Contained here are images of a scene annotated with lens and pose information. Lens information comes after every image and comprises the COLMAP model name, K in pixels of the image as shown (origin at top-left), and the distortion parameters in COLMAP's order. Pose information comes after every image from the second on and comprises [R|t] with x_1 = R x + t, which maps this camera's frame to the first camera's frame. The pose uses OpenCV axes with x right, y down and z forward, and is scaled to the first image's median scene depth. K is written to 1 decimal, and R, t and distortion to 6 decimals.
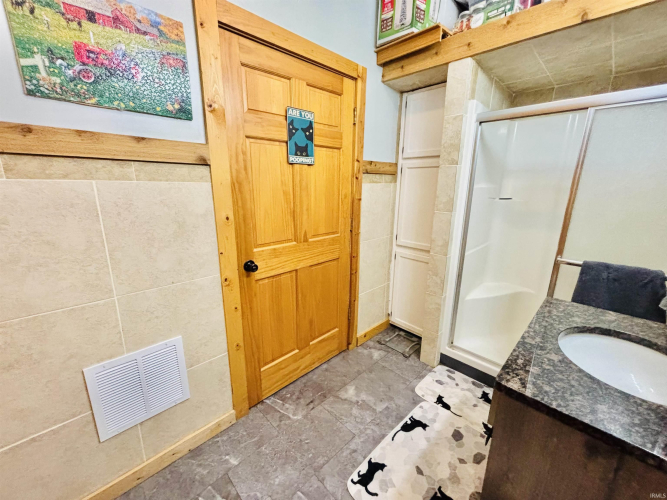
lens RADIAL K [[266.8, 0, 332.5], [0, 266.8, 251.0], [0, 0, 1]] dist [-0.001908, -0.000334]
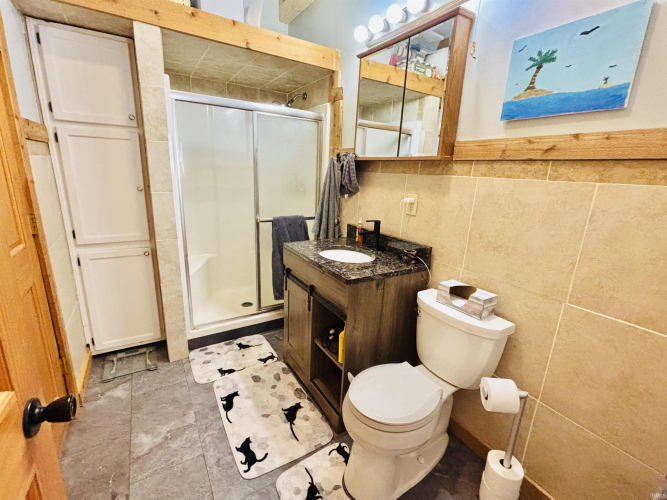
lens RADIAL K [[298.3, 0, 333.5], [0, 298.3, 250.0], [0, 0, 1]] dist [-0.001450, -0.000176]
pose [[0.228038, -0.252621, 0.940309, -0.495996], [0.199820, 0.957340, 0.208737, -0.057242], [-0.952927, 0.140293, 0.268789, 0.209707]]
